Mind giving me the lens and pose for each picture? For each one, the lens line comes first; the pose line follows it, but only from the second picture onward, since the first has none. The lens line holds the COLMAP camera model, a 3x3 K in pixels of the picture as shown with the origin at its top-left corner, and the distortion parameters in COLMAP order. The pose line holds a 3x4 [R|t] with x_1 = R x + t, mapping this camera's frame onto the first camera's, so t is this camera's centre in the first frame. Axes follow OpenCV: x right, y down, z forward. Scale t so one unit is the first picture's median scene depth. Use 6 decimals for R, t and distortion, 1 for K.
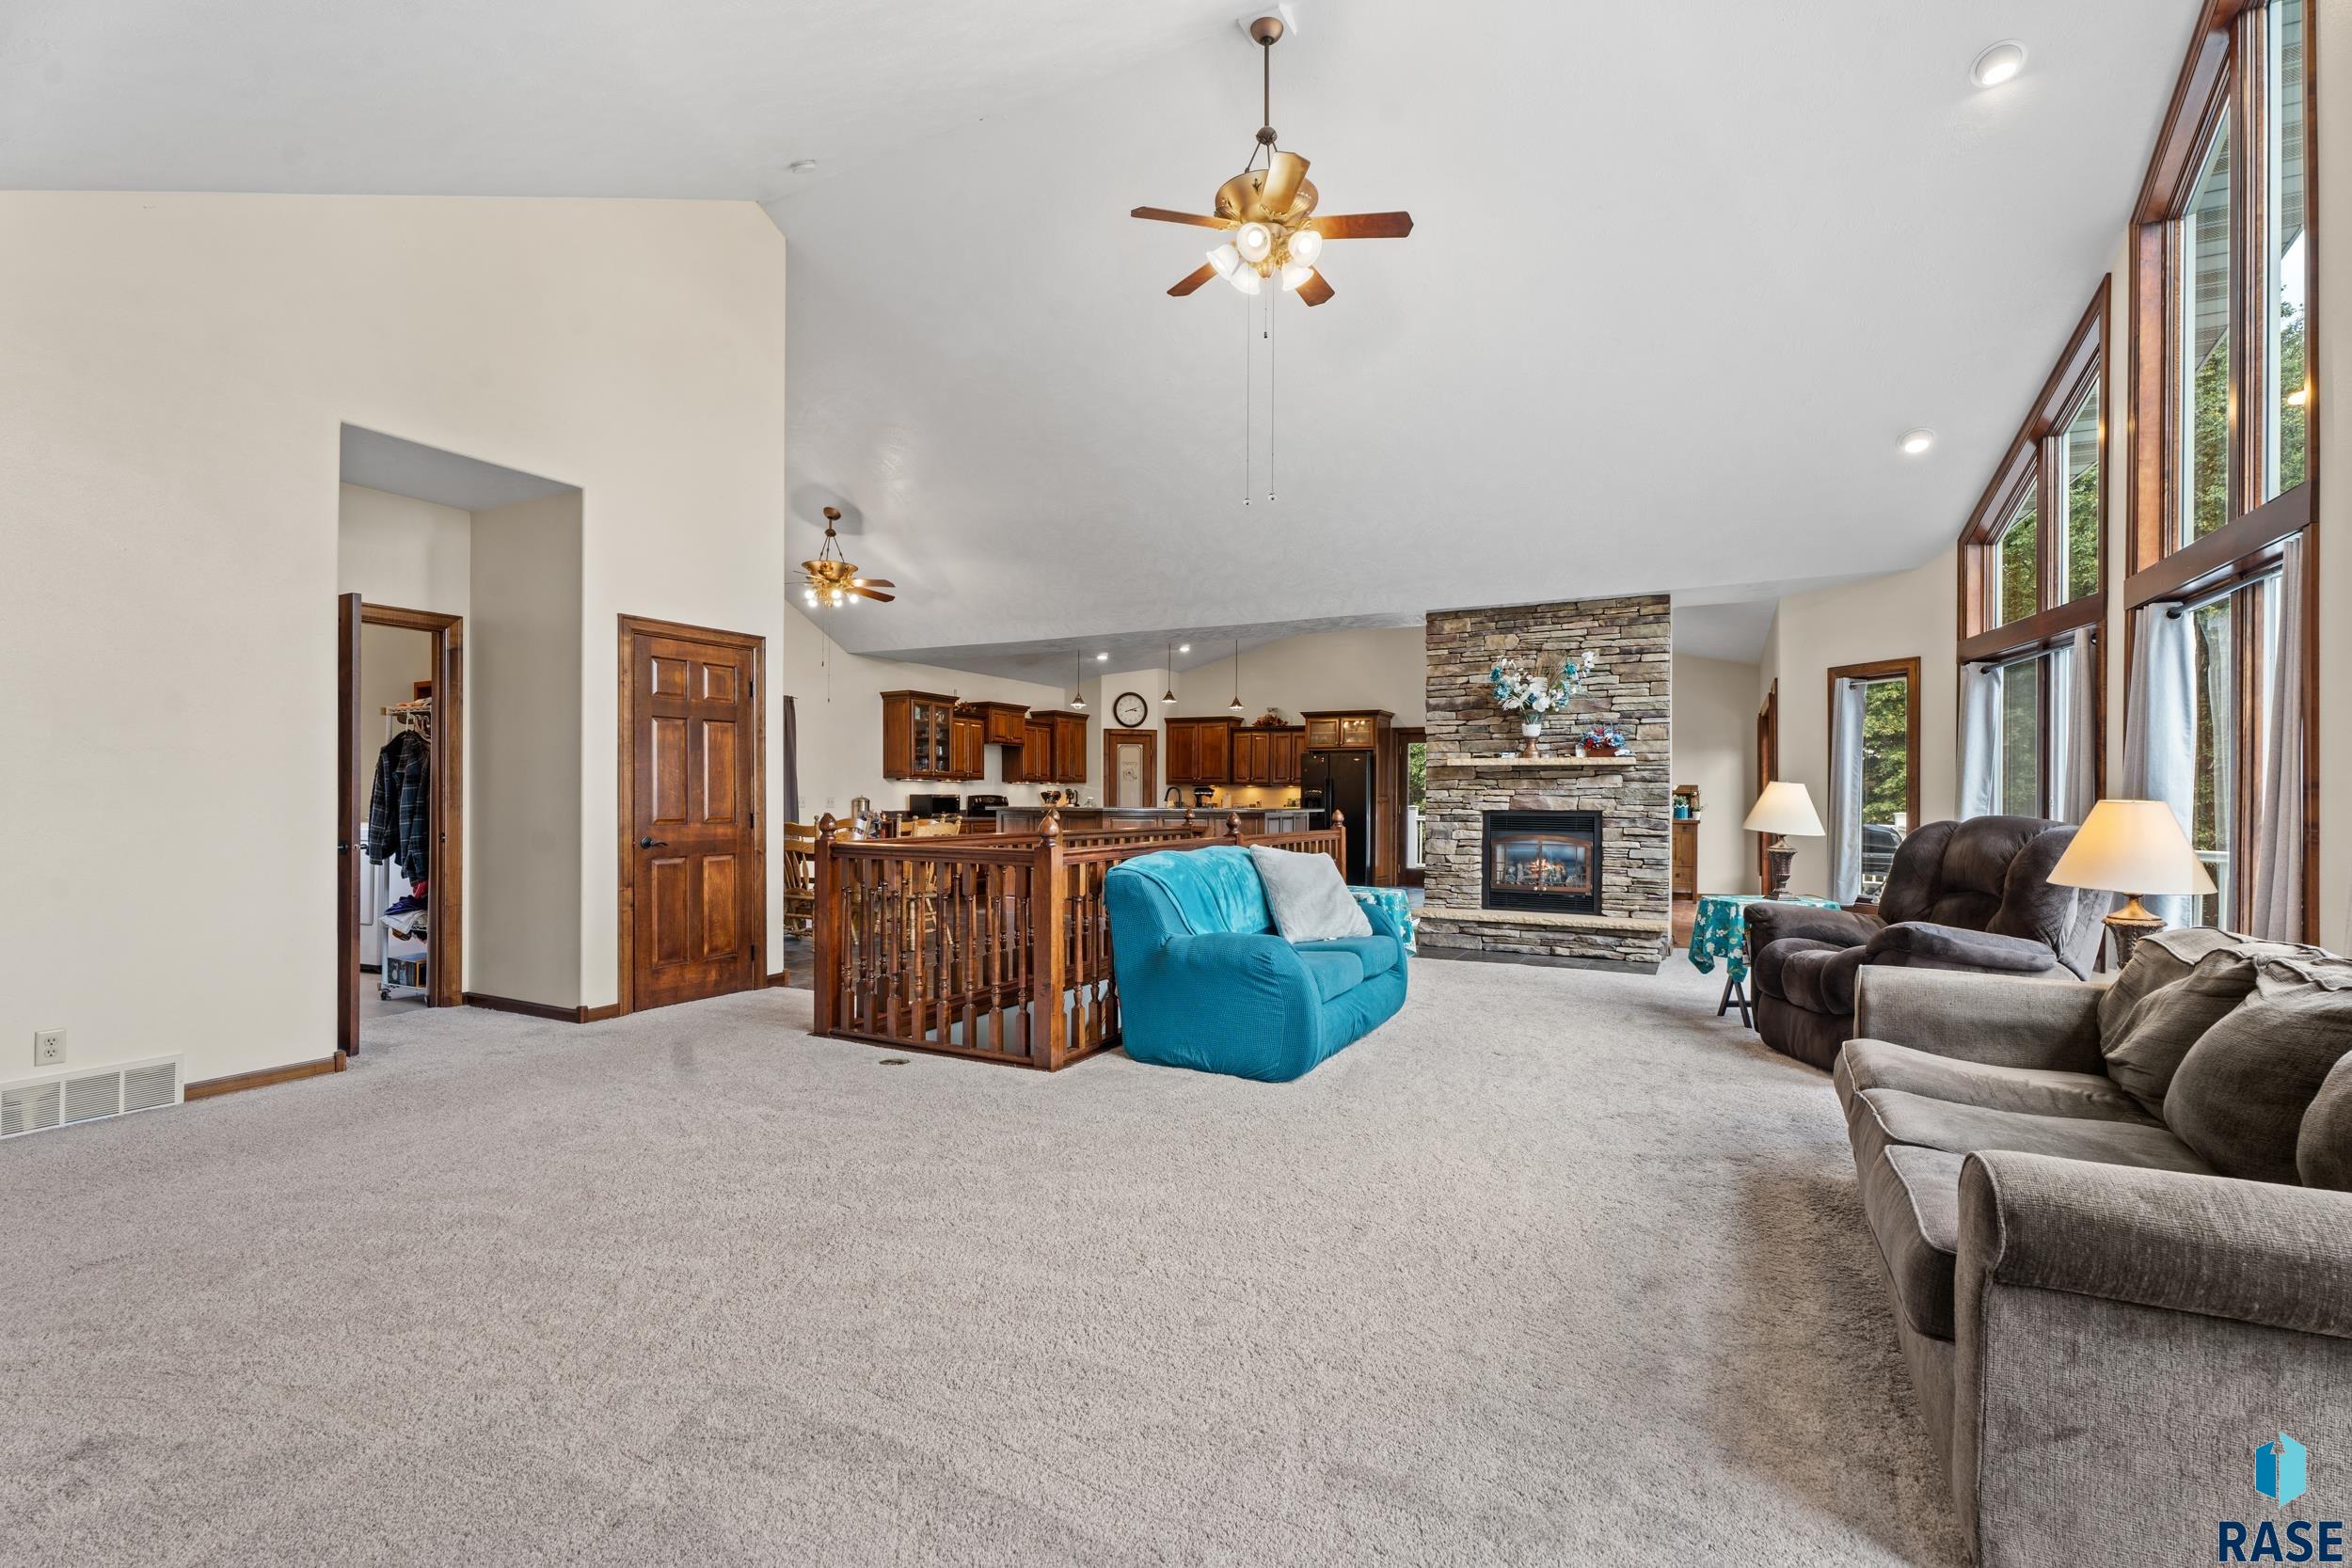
lens RADIAL K [[1046.1, 0, 1176.0], [0, 1046.1, 784.0], [0, 0, 1]] dist [0.000145, -0.000033]
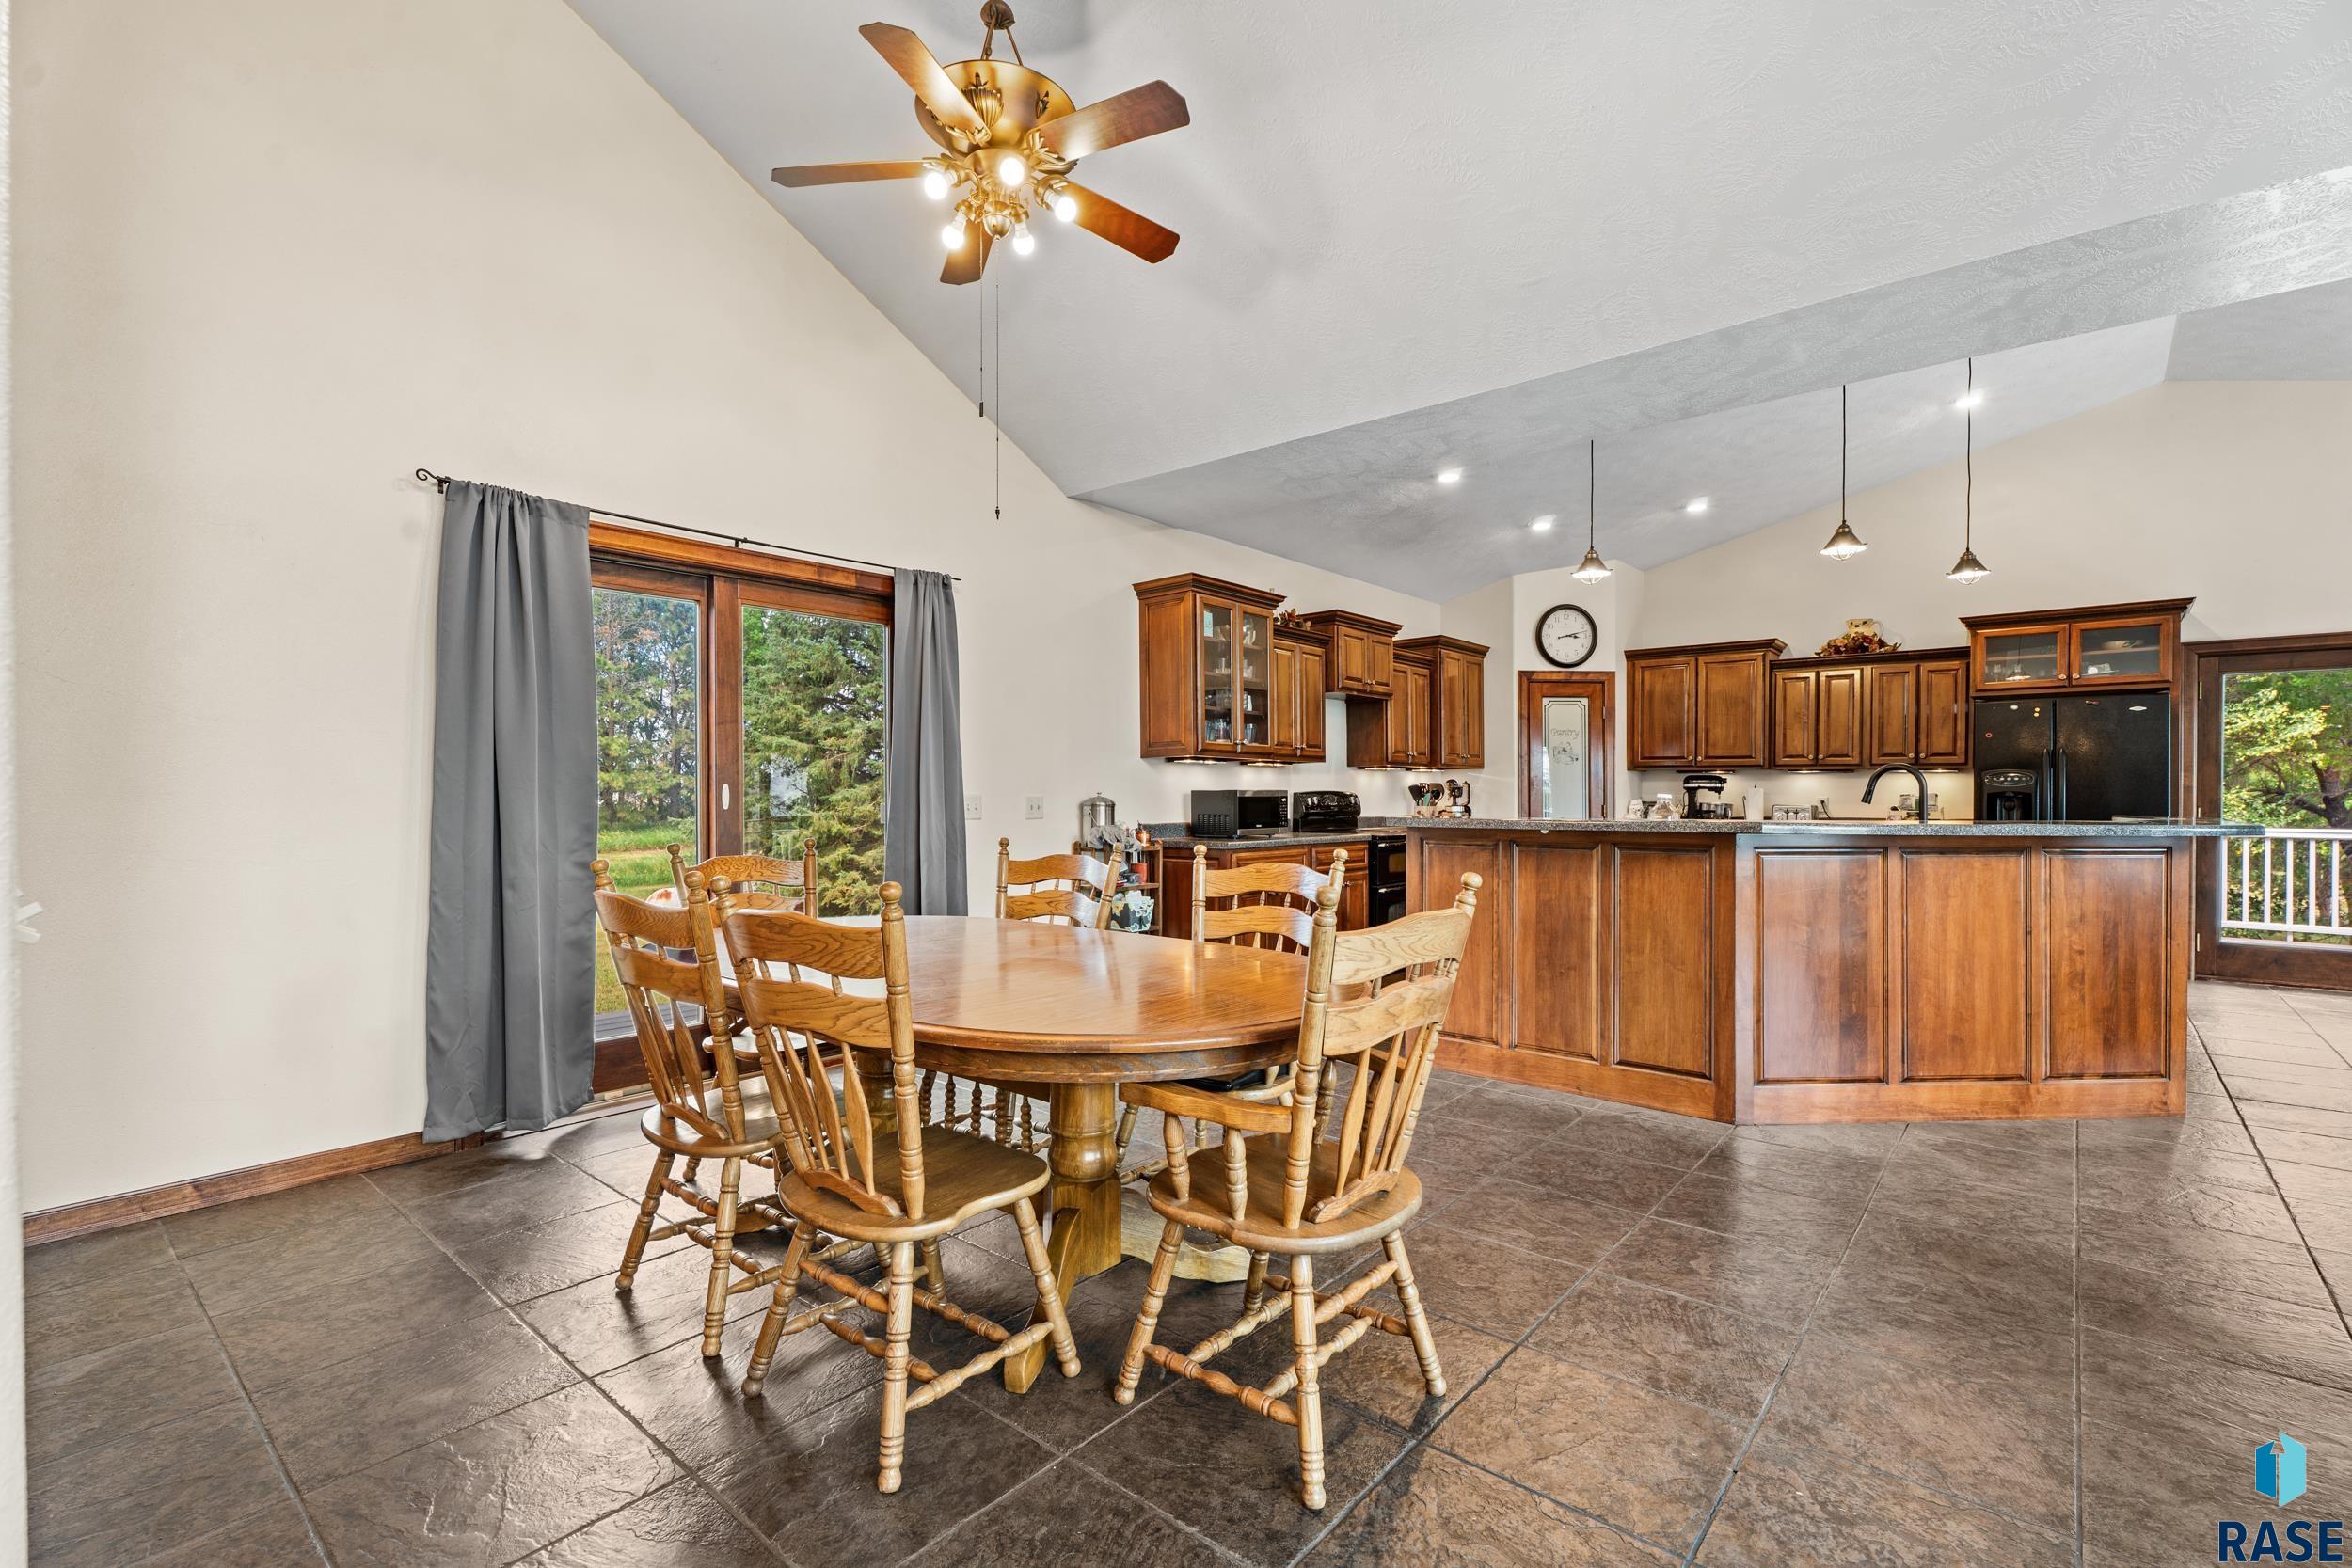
lens RADIAL K [[1046.1, 0, 1176.0], [0, 1046.1, 784.0], [0, 0, 1]] dist [0.000145, -0.000033]
pose [[0.975171, -0.007342, -0.221333, -0.138433], [0.008123, 0.999964, 0.002619, 0.004880], [0.221306, -0.004352, 0.975195, 0.467560]]
